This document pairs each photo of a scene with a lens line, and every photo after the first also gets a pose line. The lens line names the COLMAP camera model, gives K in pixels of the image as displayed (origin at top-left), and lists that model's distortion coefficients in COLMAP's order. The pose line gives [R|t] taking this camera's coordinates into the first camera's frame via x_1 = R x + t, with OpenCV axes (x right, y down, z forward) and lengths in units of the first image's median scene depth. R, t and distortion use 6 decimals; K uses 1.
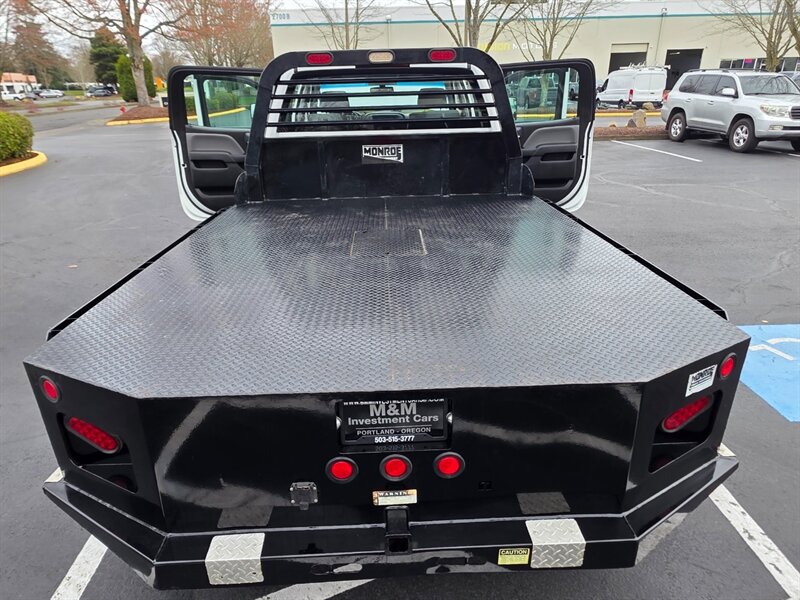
lens RADIAL K [[521.5, 0, 397.2], [0, 521.5, 313.2], [0, 0, 1]] dist [-0.003332, 0.001550]
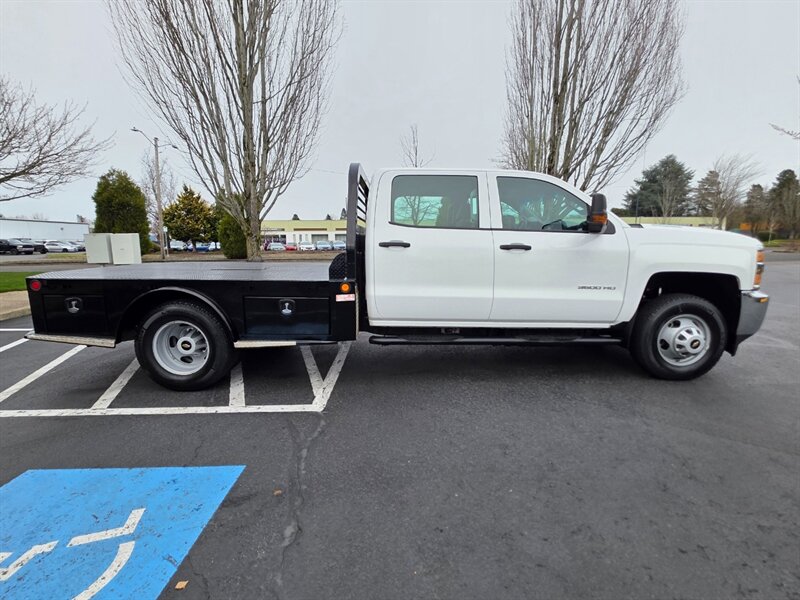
lens RADIAL K [[366.7, 0, 400.0], [0, 366.7, 300.0], [0, 0, 1]] dist [0.000332, 0.000559]
pose [[-0.013104, 0.179327, -0.983702, 1.059716], [-0.395685, 0.902552, 0.169804, -0.386143], [0.918293, 0.391461, 0.059130, 1.135901]]
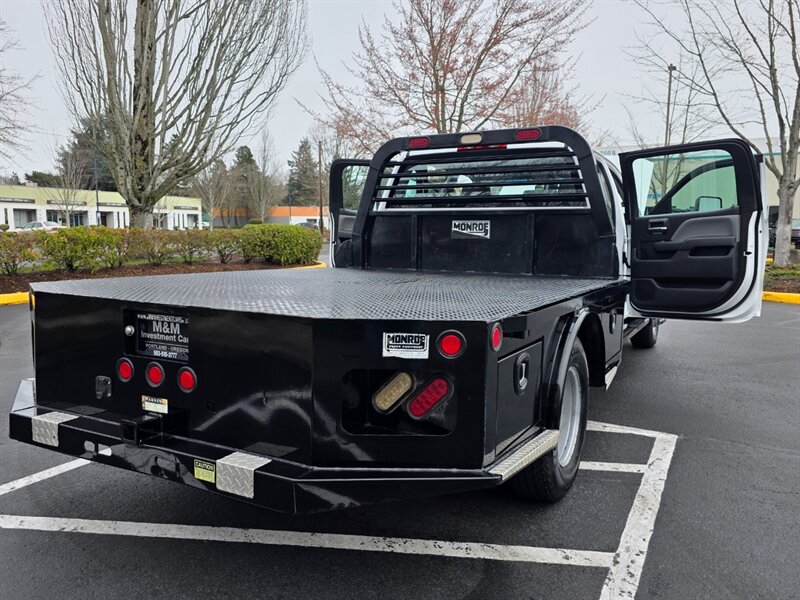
lens RADIAL K [[620.8, 0, 402.2], [0, 620.8, 305.0], [0, 0, 1]] dist [0.033916, -0.003507]
pose [[0.863945, 0.089314, -0.495602, 0.476749], [-0.227049, 0.947526, -0.225040, 0.132983], [0.449497, 0.306948, 0.838889, -0.010522]]
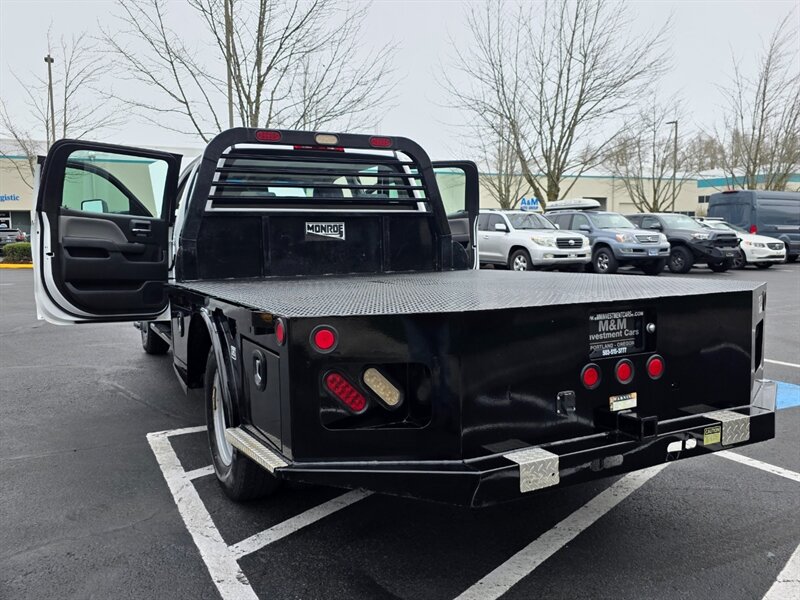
lens RADIAL K [[655.7, 0, 400.0], [0, 655.7, 300.0], [0, 0, 1]] dist [0.081531, -0.108914]
pose [[0.902946, -0.033791, 0.428423, -0.448898], [0.167291, 0.945909, -0.277976, 0.188613], [-0.395856, 0.322668, 0.859758, -0.074657]]
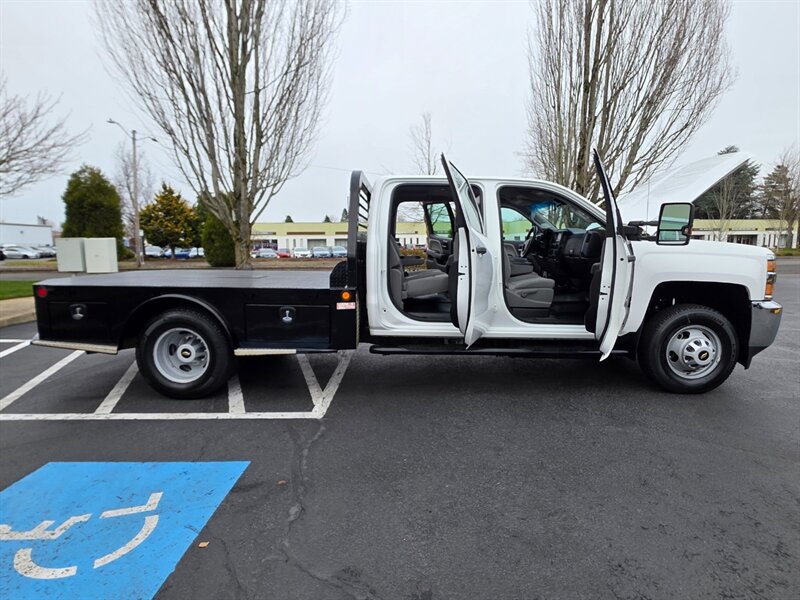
lens RADIAL K [[432.6, 0, 399.8], [0, 432.6, 304.5], [0, 0, 1]] dist [-0.000403, 0.000913]
pose [[-0.037448, 0.152474, -0.987598, 1.197839], [-0.397245, 0.904576, 0.154719, -0.402234], [0.916948, 0.398112, 0.026694, 1.153044]]
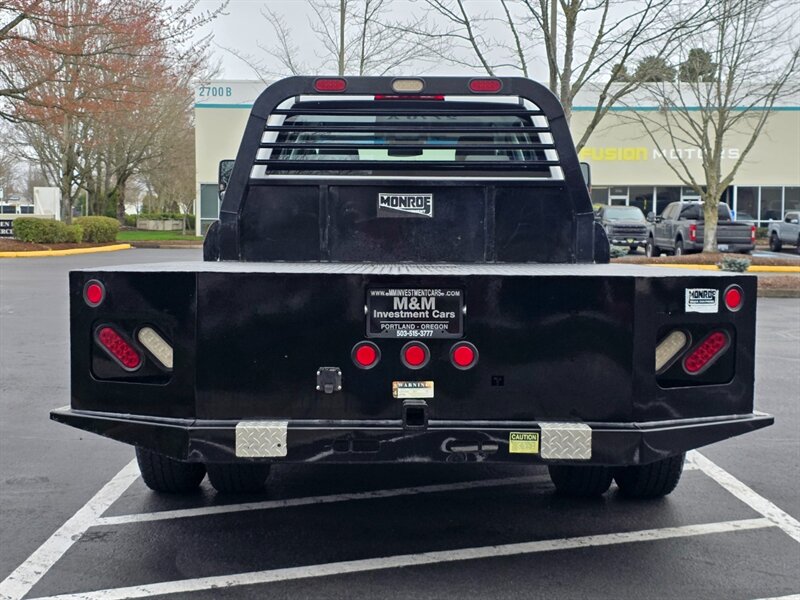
lens RADIAL K [[1144.6, 0, 402.4], [0, 1144.6, 296.4], [0, 0, 1]] dist [0.200522, -0.754747]
pose [[0.999310, 0.030330, -0.021424, 0.007189], [-0.035862, 0.937980, -0.344830, 0.395348], [0.009636, 0.345360, 0.938421, -0.509198]]
